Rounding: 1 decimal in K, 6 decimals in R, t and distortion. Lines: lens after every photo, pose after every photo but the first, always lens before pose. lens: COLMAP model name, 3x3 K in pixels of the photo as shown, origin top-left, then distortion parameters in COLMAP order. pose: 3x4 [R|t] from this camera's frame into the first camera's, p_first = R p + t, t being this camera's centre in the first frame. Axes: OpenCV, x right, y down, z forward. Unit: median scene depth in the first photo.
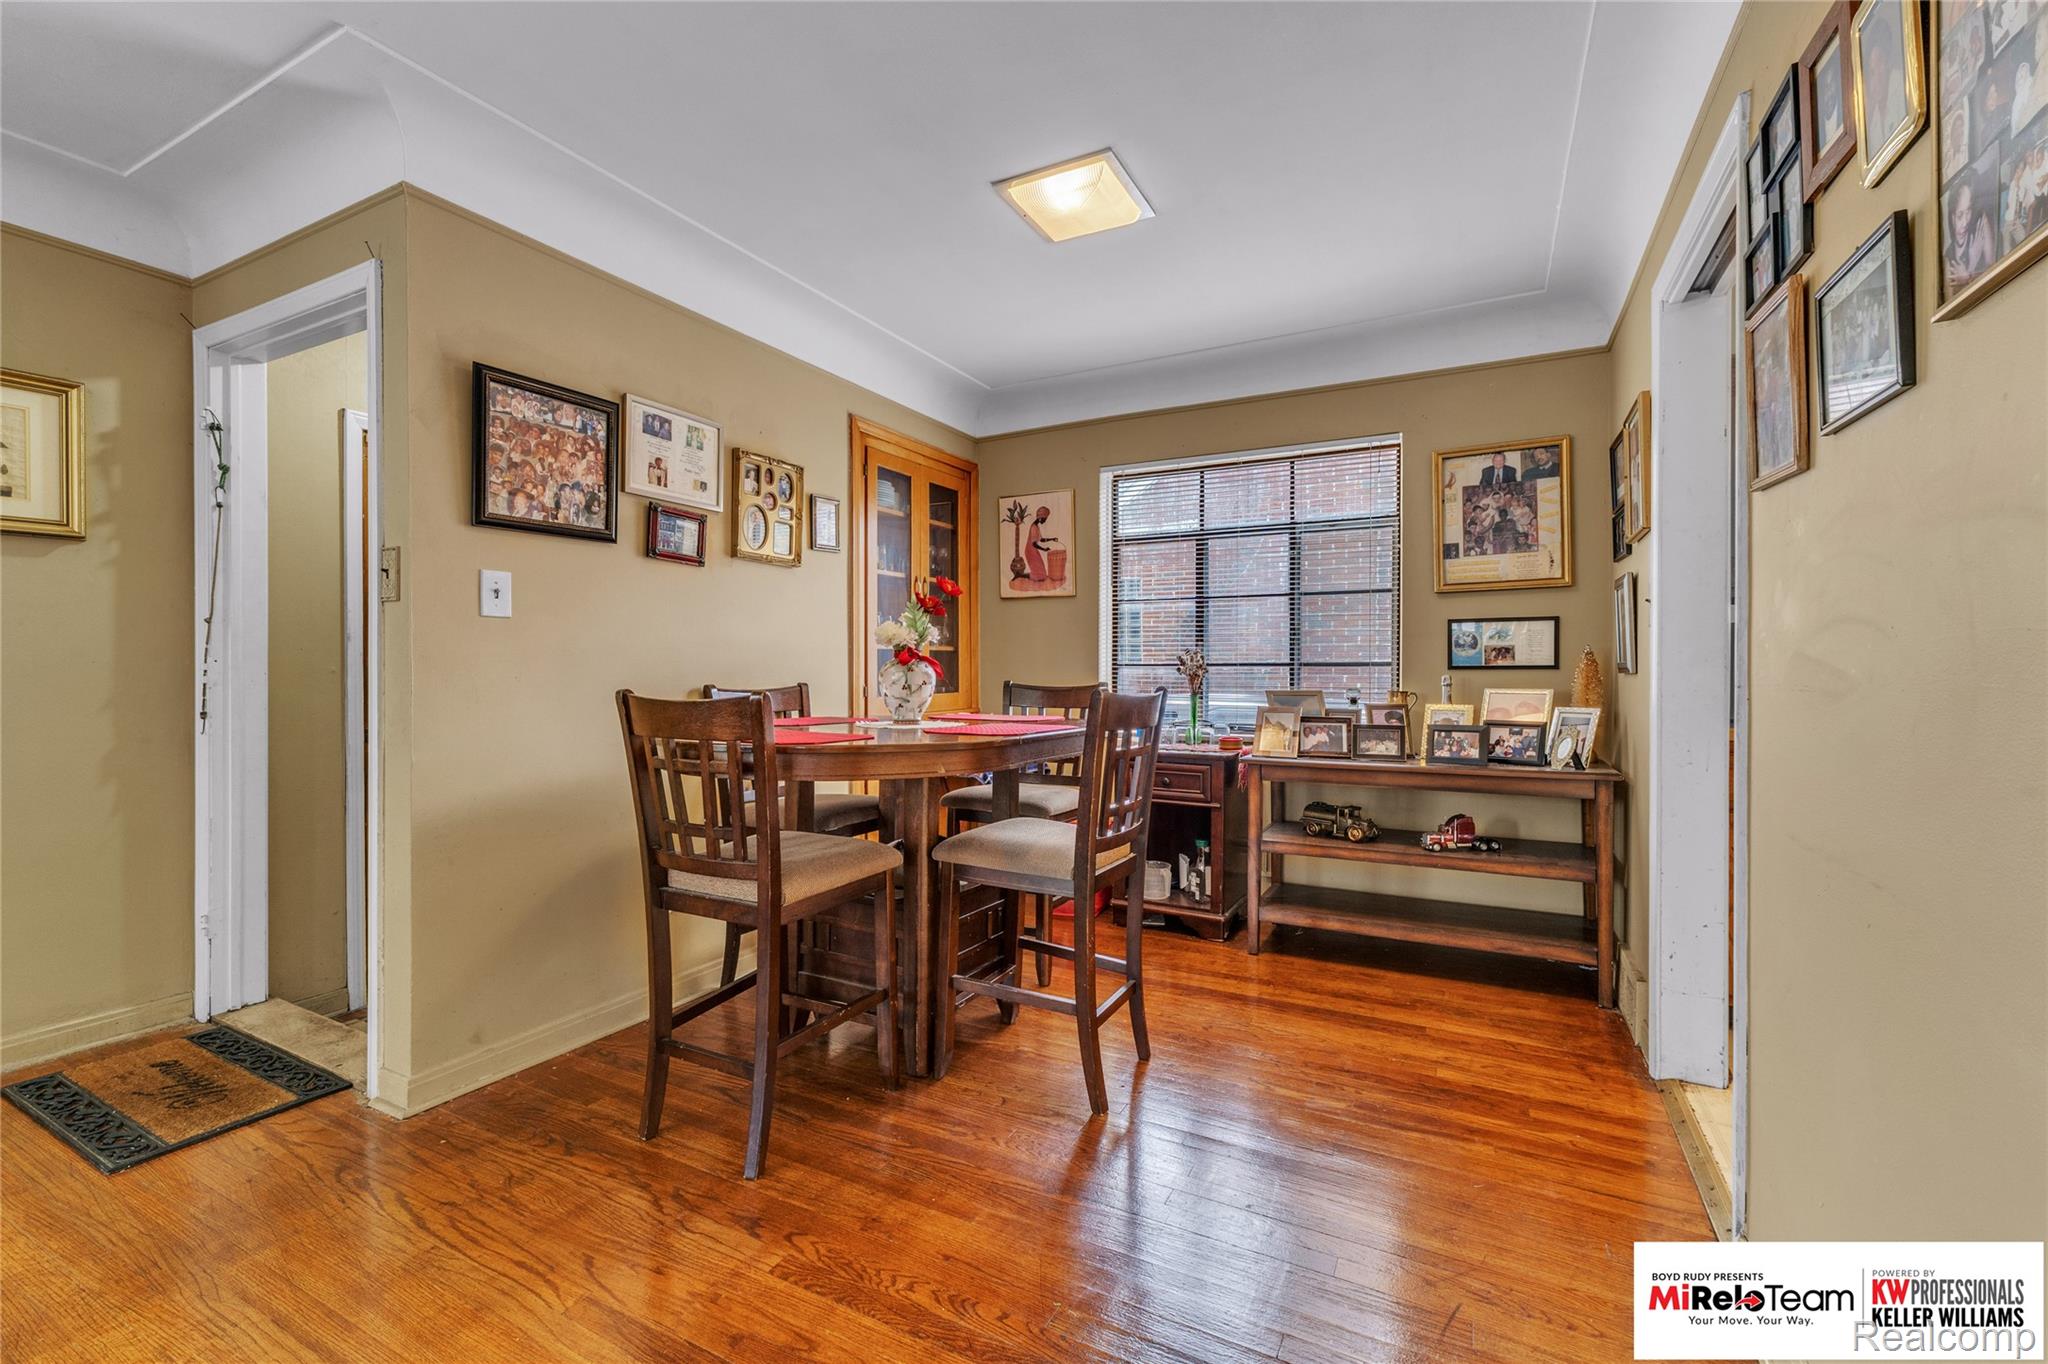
lens RADIAL K [[866.6, 0, 1021.2], [0, 866.6, 677.6], [0, 0, 1]] dist [-0.001063, -0.000227]
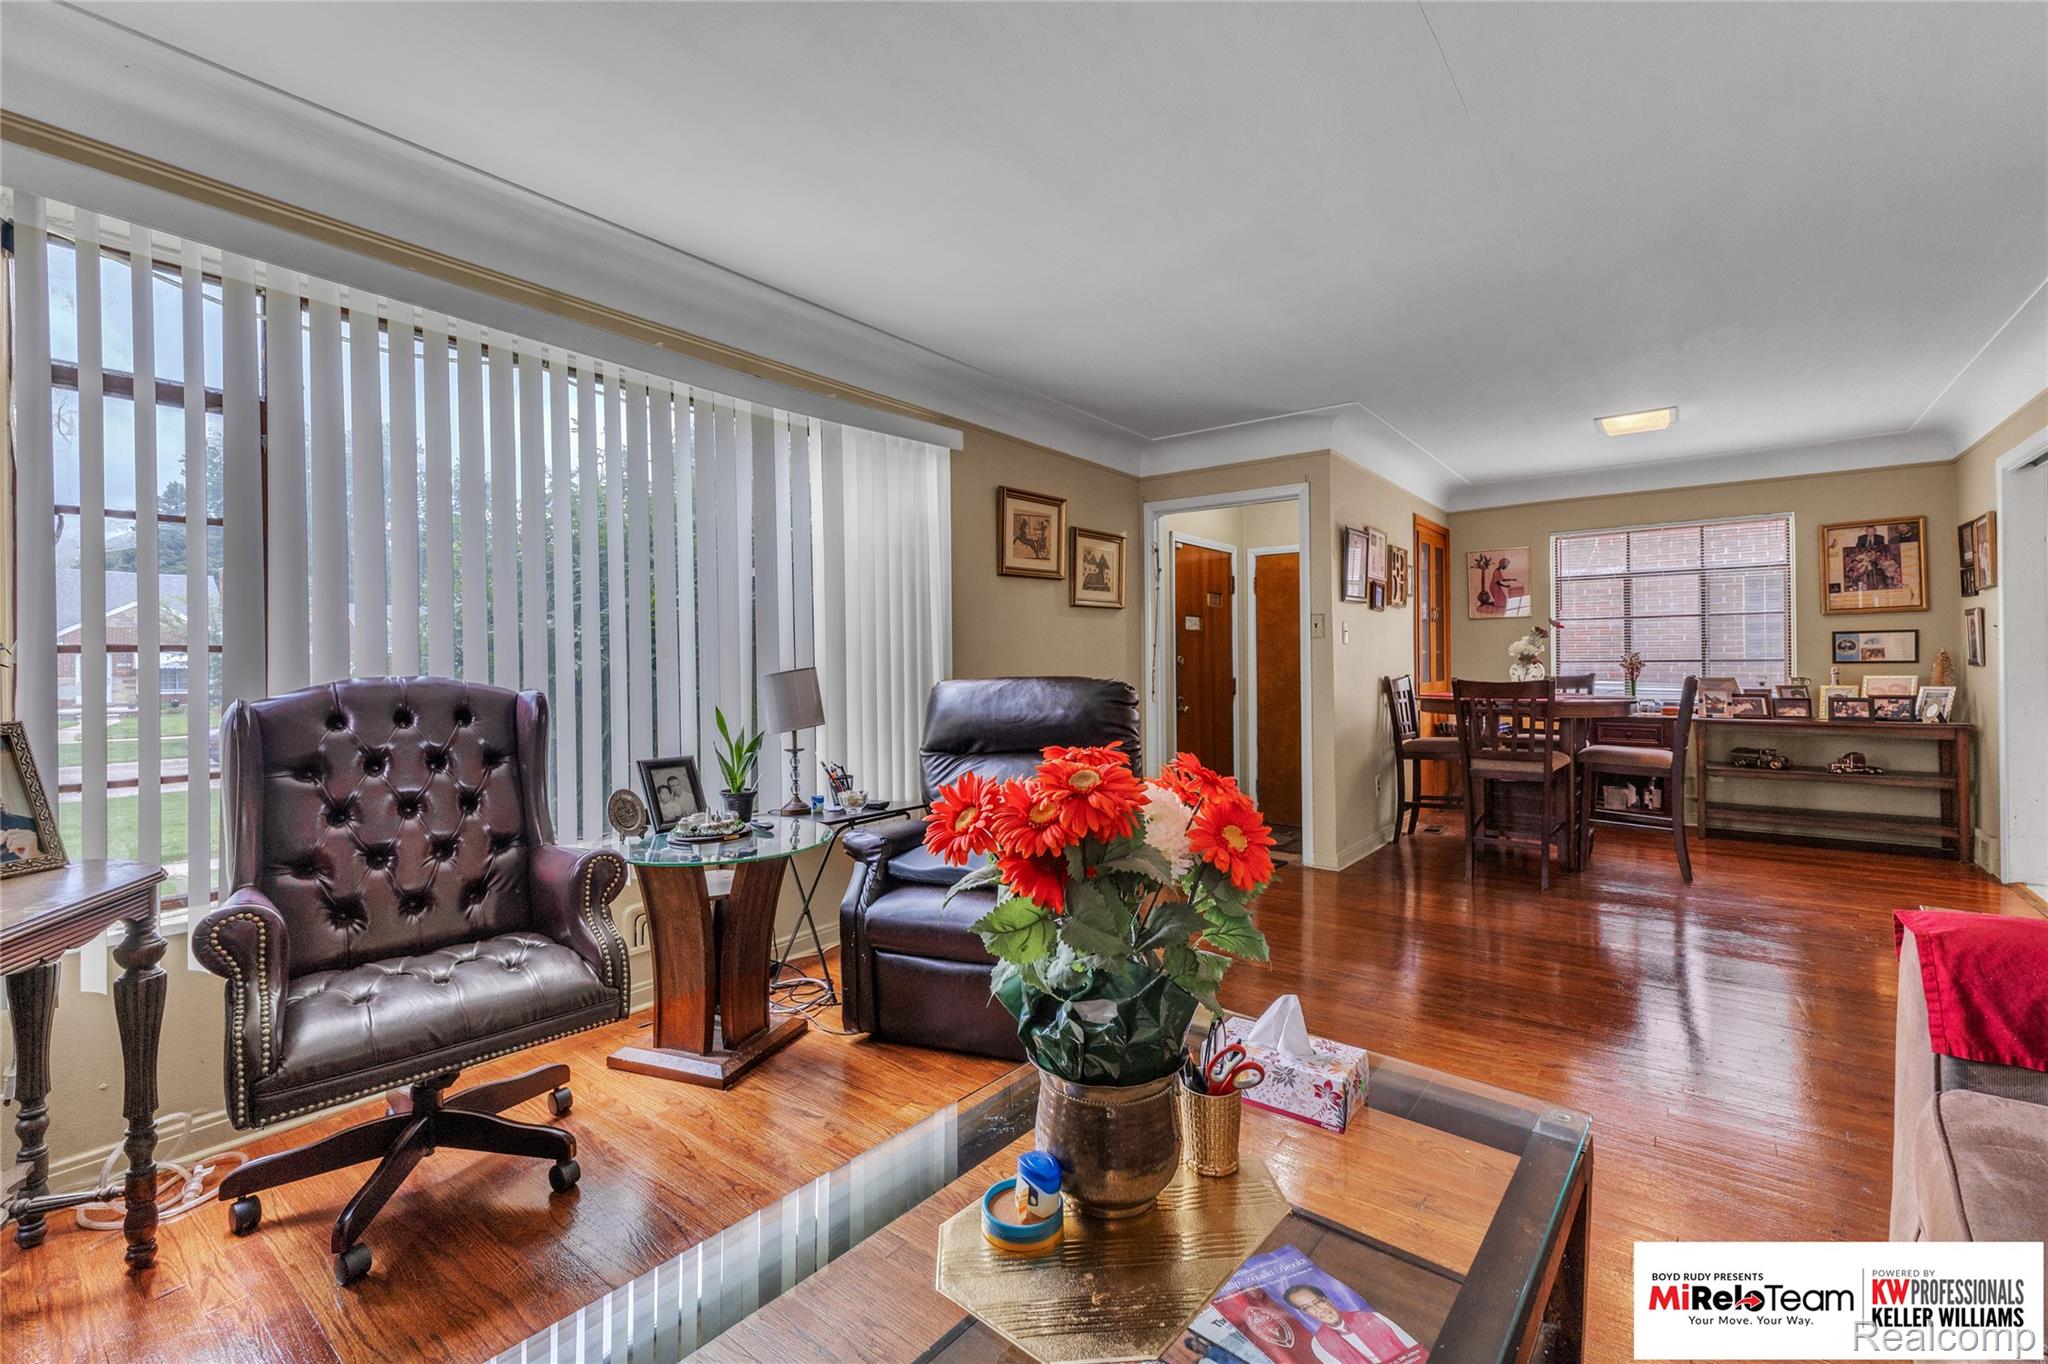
lens RADIAL K [[866.6, 0, 1020.6], [0, 866.6, 665.2], [0, 0, 1]] dist [-0.001063, -0.000227]
pose [[0.984010, -0.008823, -0.177892, -0.706707], [0.007472, 0.999938, -0.008263, -0.004604], [0.177954, 0.006802, 0.984015, -0.840904]]
